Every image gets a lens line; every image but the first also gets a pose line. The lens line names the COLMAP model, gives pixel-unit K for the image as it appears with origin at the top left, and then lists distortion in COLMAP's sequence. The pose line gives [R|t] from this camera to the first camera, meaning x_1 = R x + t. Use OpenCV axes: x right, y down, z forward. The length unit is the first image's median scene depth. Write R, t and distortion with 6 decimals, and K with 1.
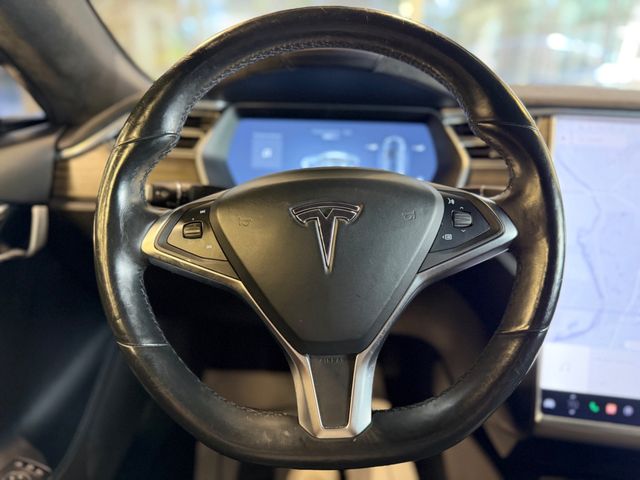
lens RADIAL K [[437.6, 0, 323.3], [0, 437.6, 238.6], [0, 0, 1]] dist [0.004159, -0.002530]
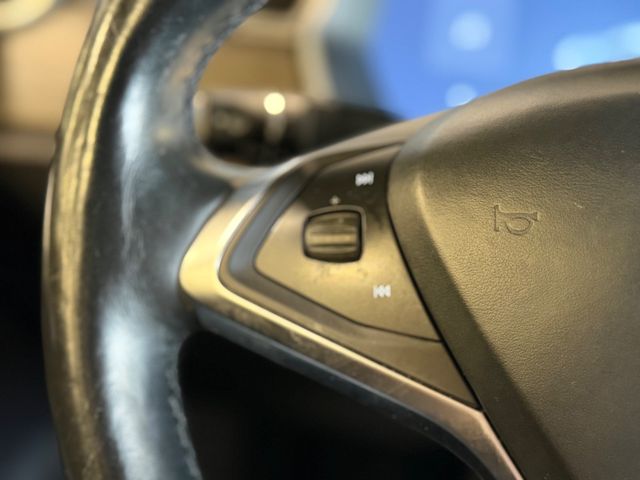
lens RADIAL K [[826.8, 0, 318.9], [0, 826.8, 239.2], [0, 0, 1]] dist [0.177168, 0.000000]
pose [[0.982800, 0.061896, -0.173993, -0.201171], [-0.060032, 0.998069, 0.015957, -0.025305], [0.174644, -0.005238, 0.984618, 0.392391]]
